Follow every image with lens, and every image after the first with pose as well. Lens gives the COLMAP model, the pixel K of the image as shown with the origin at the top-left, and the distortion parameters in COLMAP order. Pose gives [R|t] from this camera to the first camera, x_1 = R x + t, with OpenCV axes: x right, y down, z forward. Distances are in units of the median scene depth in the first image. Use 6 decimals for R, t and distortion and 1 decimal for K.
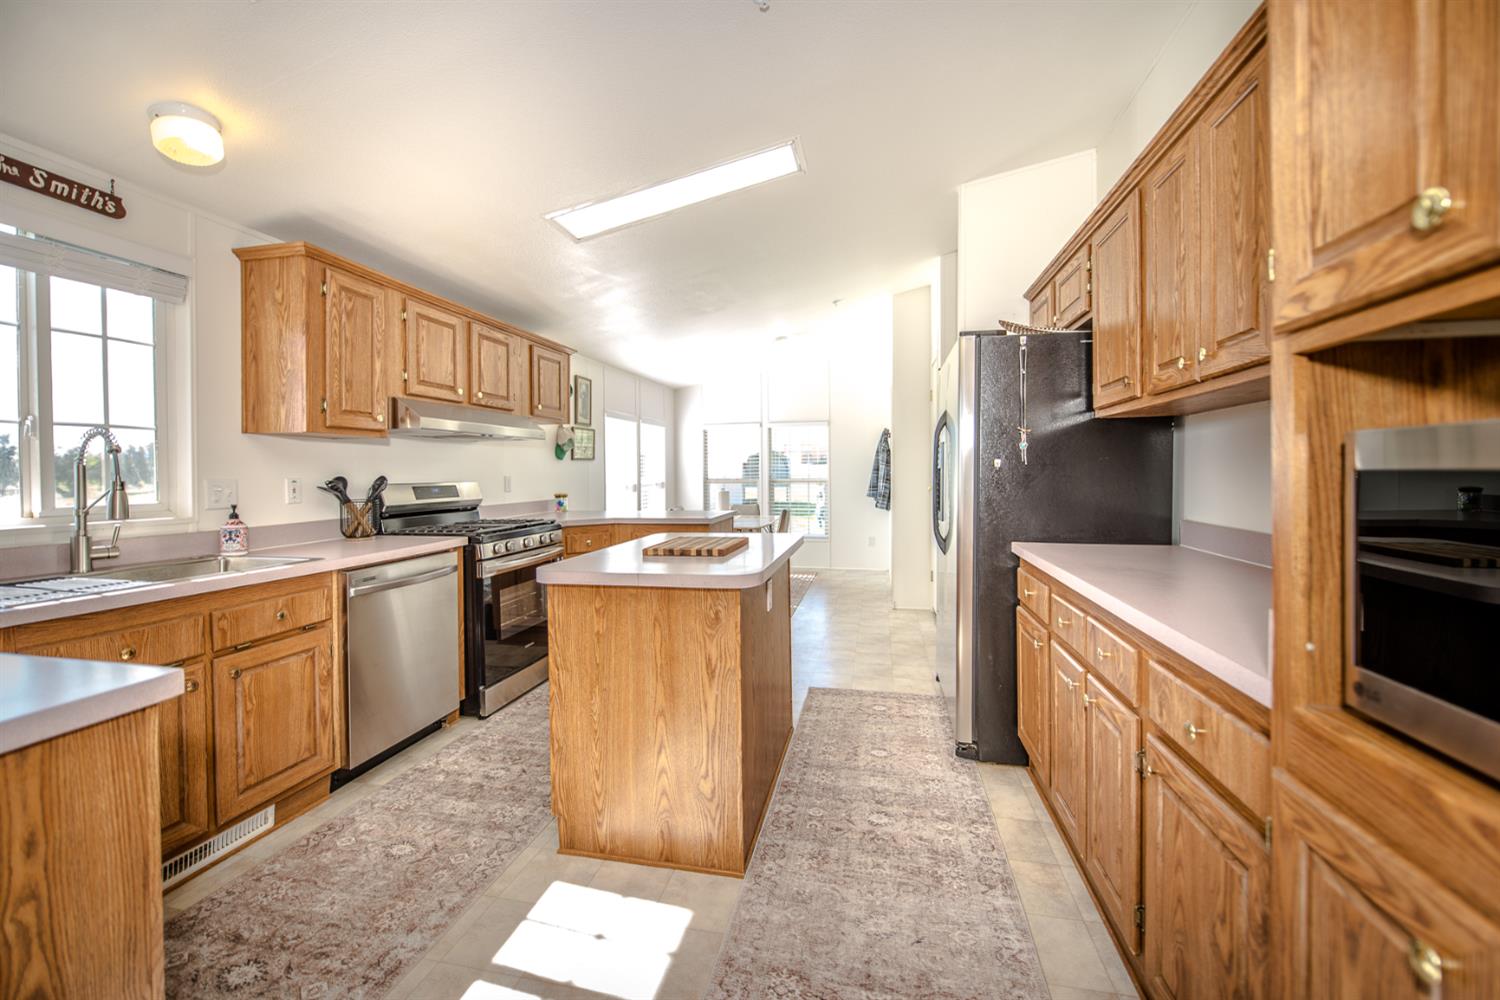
lens RADIAL K [[590.7, 0, 758.0], [0, 590.7, 479.7], [0, 0, 1]] dist [0.000279, -0.002264]
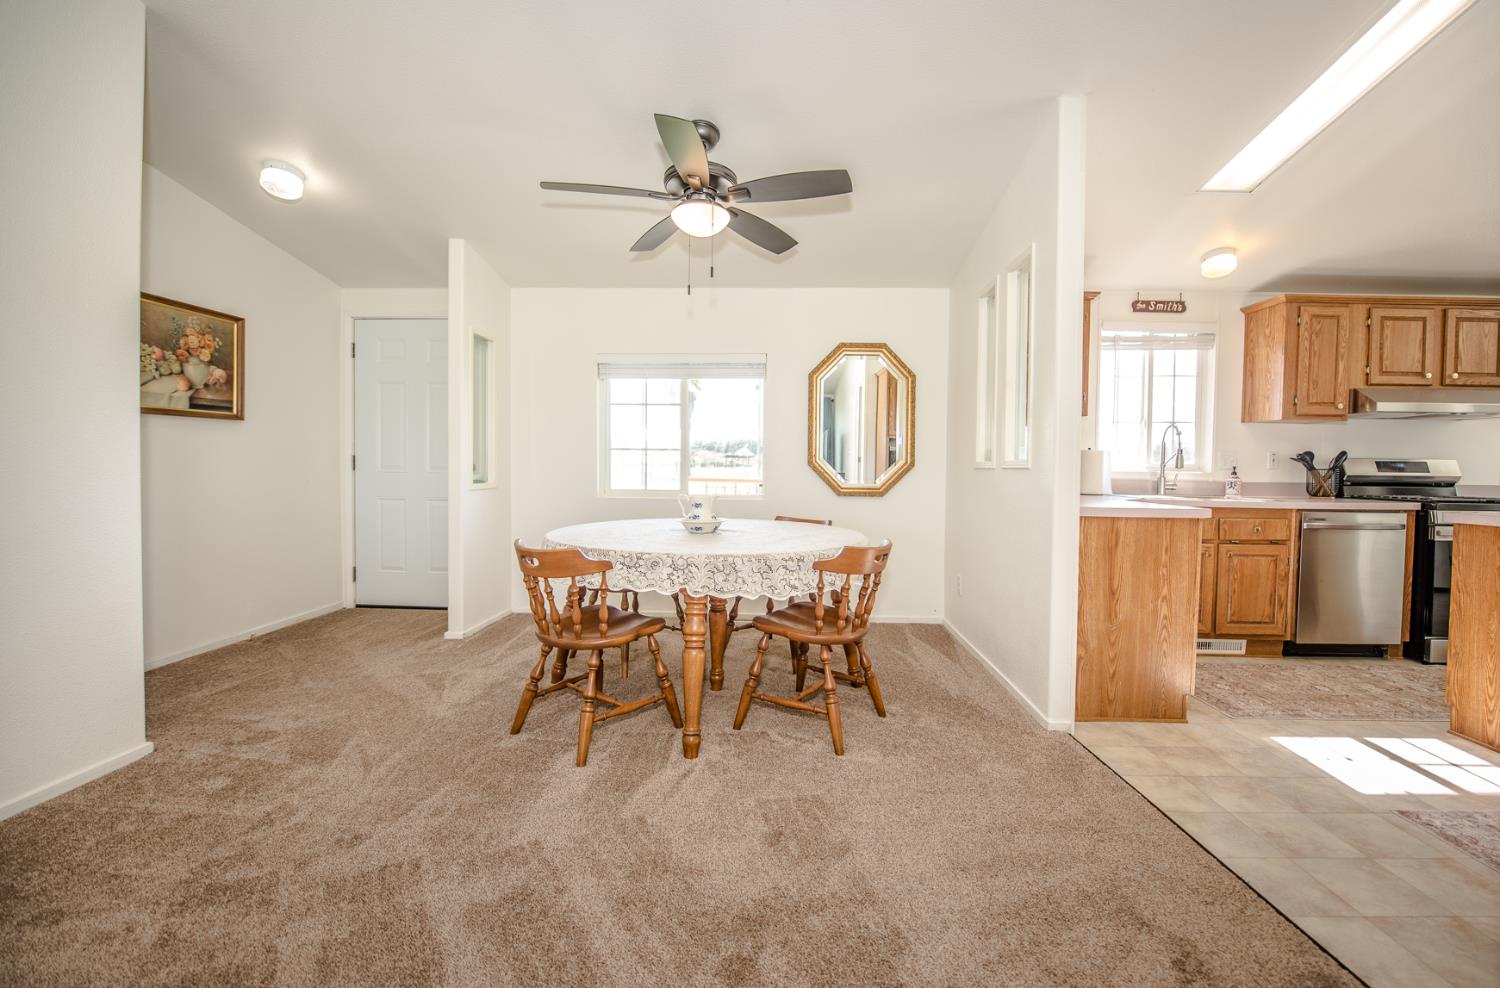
lens RADIAL K [[603.8, 0, 745.7], [0, 603.8, 477.0], [0, 0, 1]] dist [-0.021573, -0.000937]
pose [[0.150156, 0.032897, -0.988115, 0.508264], [-0.027620, 0.999196, 0.029069, 0.057462], [0.988277, 0.022926, 0.150943, -0.554351]]
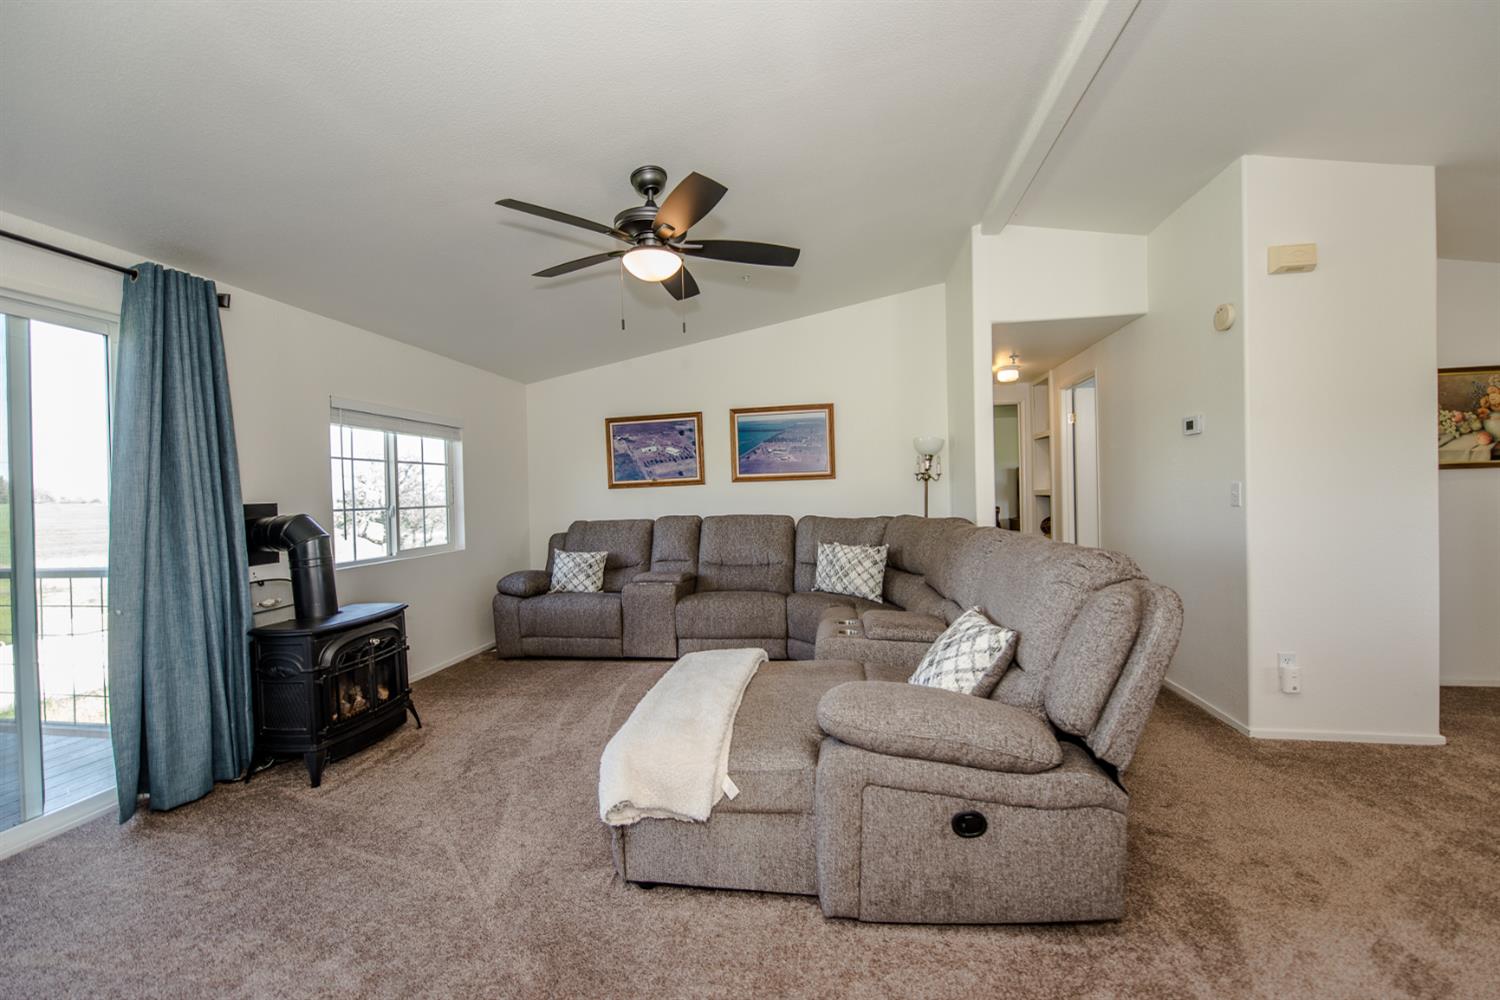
lens RADIAL K [[590.7, 0, 762.0], [0, 590.7, 501.0], [0, 0, 1]] dist [0.000279, -0.002264]
pose [[-0.997647, 0.036303, -0.058158, 0.869815], [0.034597, 0.998949, 0.030082, -0.025935], [0.059189, 0.028000, -0.997854, -0.260329]]
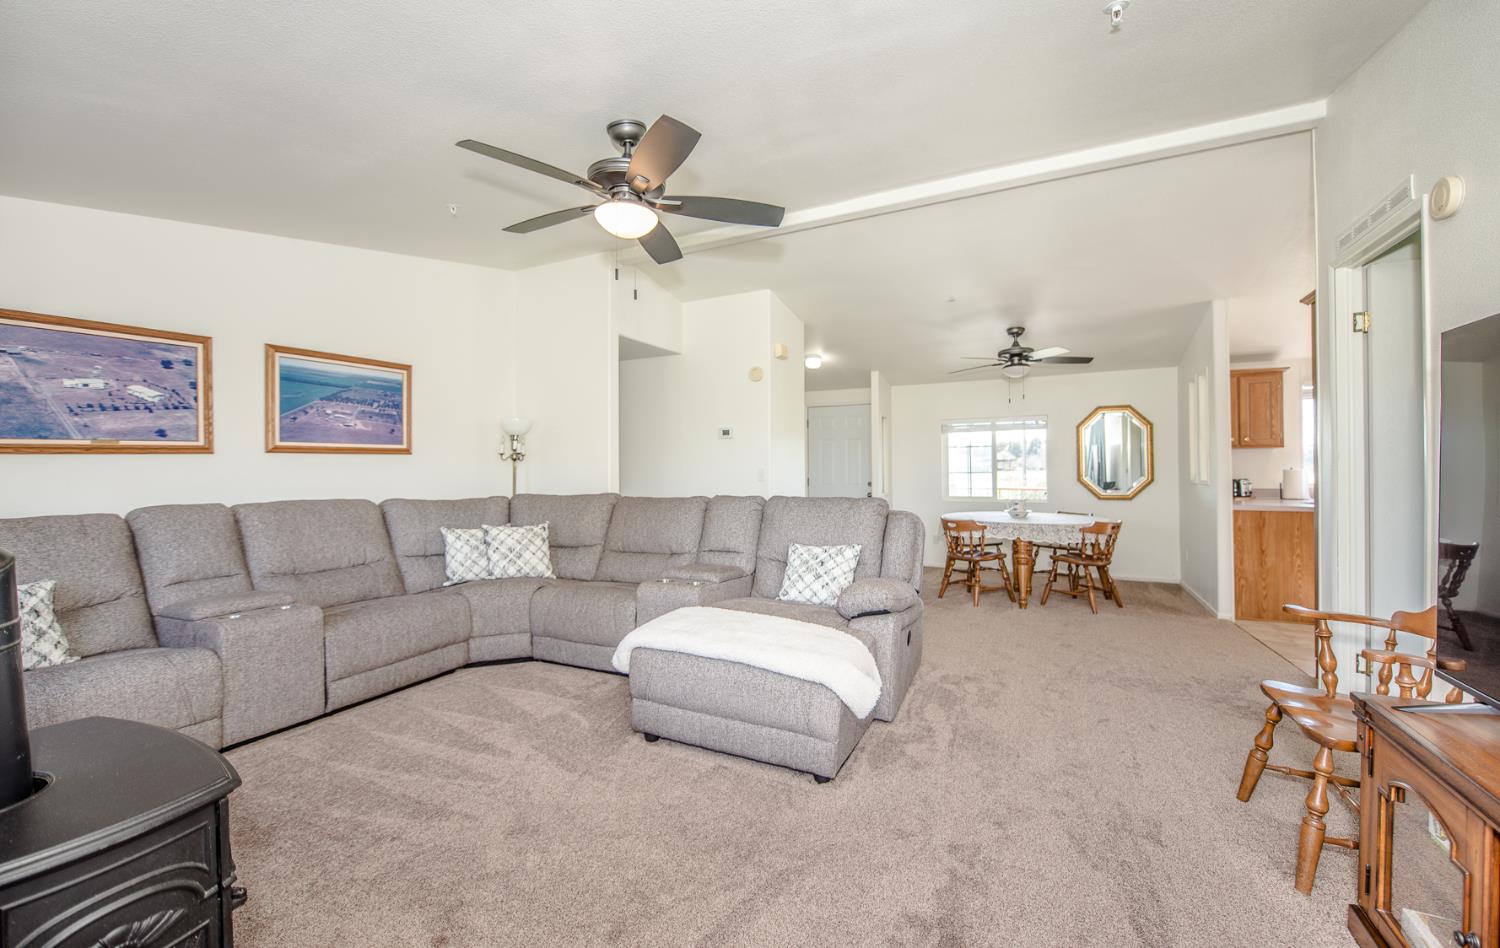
lens RADIAL K [[609.6, 0, 742.5], [0, 609.6, 463.8], [0, 0, 1]] dist [-0.002173, -0.000390]
pose [[-0.252229, 0.003053, -0.967663, 1.988956], [-0.004717, 0.999979, 0.004385, -0.017853], [0.967656, 0.005670, -0.252210, -0.917836]]
